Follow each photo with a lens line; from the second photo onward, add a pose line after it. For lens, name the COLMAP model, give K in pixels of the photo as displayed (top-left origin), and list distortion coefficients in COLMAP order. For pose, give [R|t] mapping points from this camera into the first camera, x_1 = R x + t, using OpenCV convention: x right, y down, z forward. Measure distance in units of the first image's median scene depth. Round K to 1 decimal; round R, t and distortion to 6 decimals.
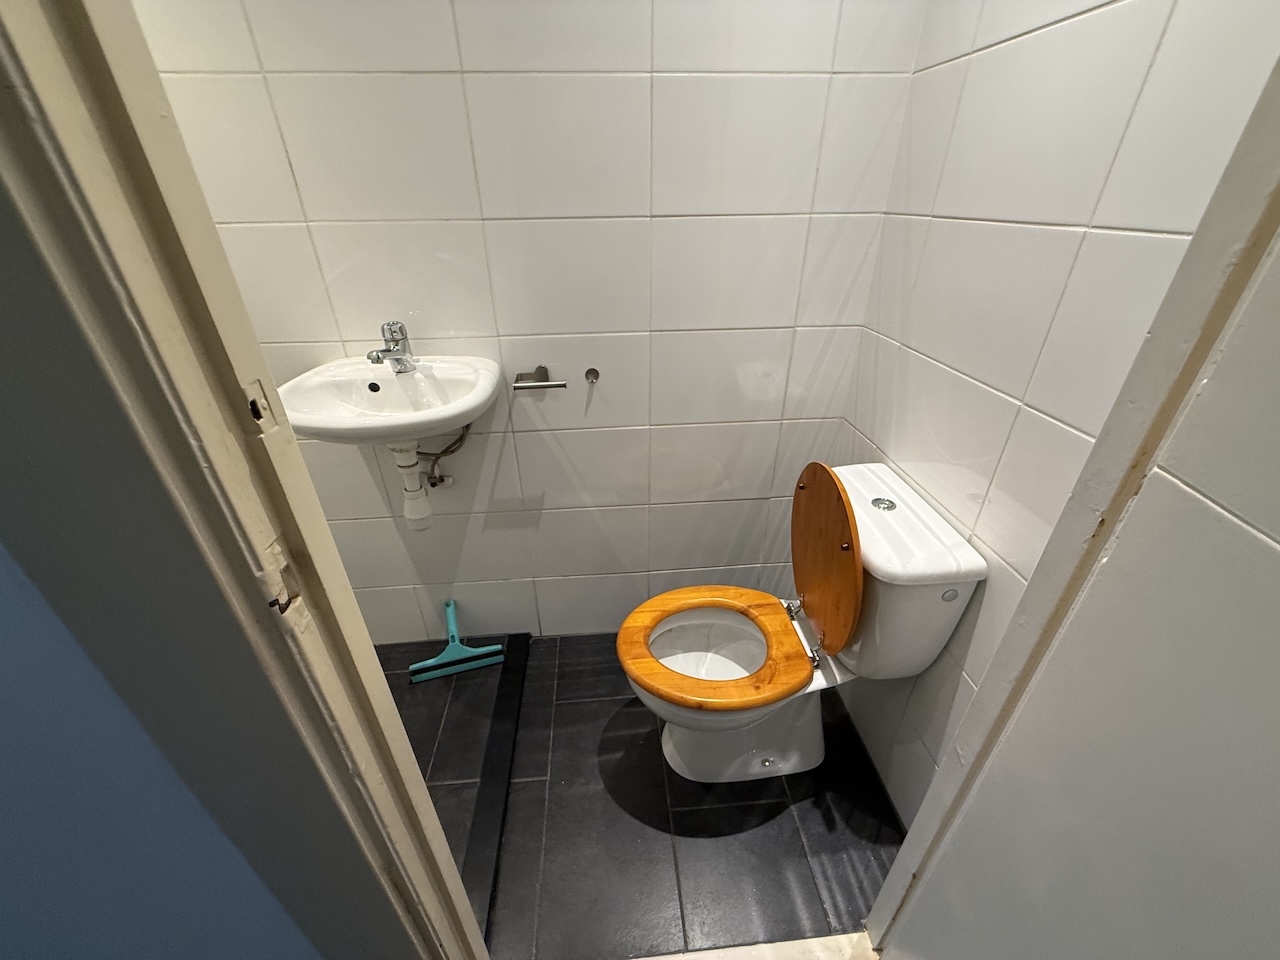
lens RADIAL K [[508.3, 0, 635.8], [0, 508.3, 478.0], [0, 0, 1]] dist [-0.002070, 0.000391]
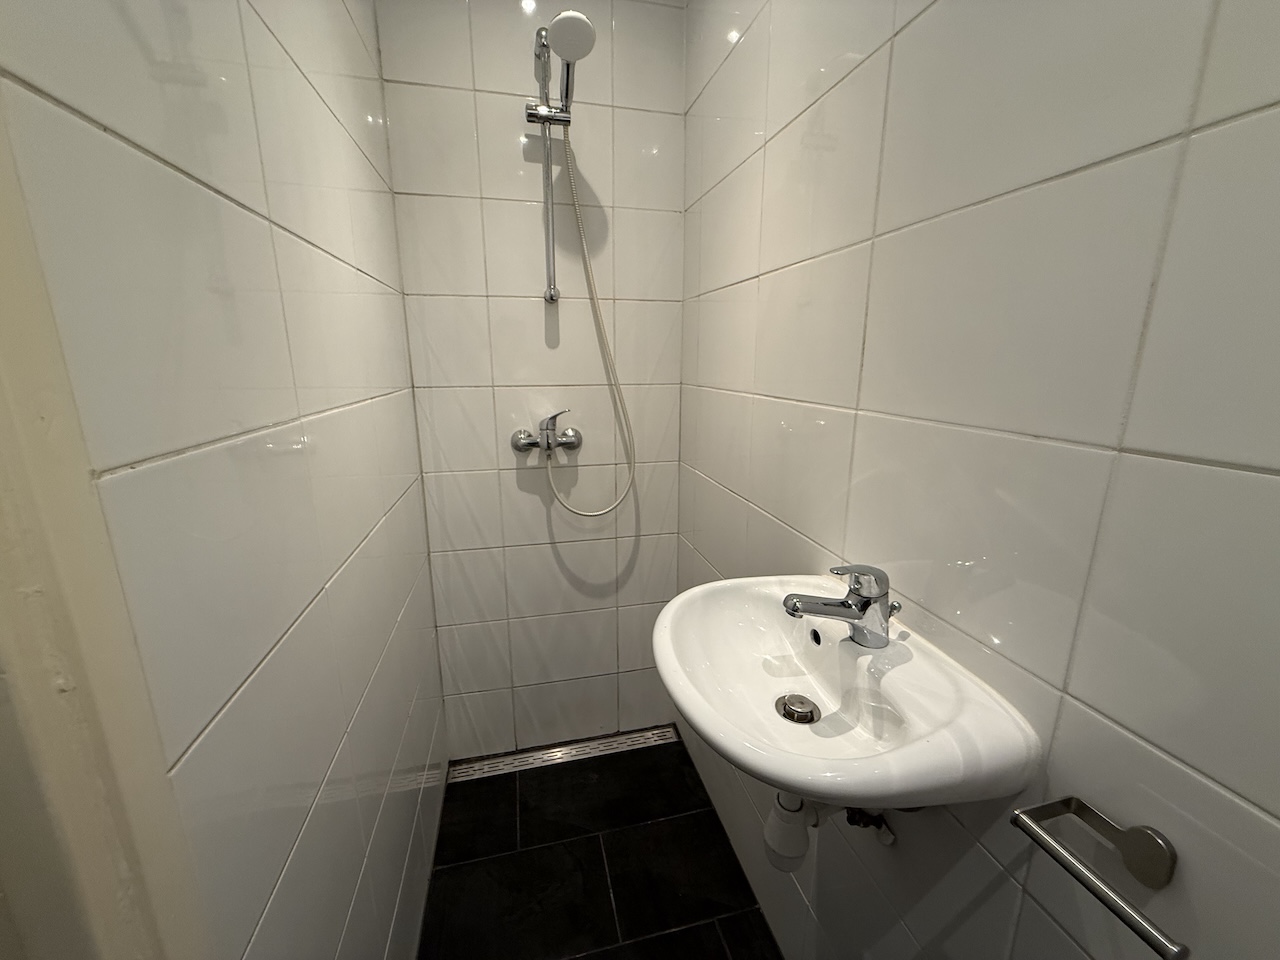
lens RADIAL K [[508.3, 0, 635.8], [0, 508.3, 478.0], [0, 0, 1]] dist [-0.002070, 0.000391]
pose [[0.160128, 0.238605, -0.957824, 0.037359], [-0.483374, 0.864994, 0.134670, -0.330219], [0.860644, 0.441422, 0.253845, 0.526358]]
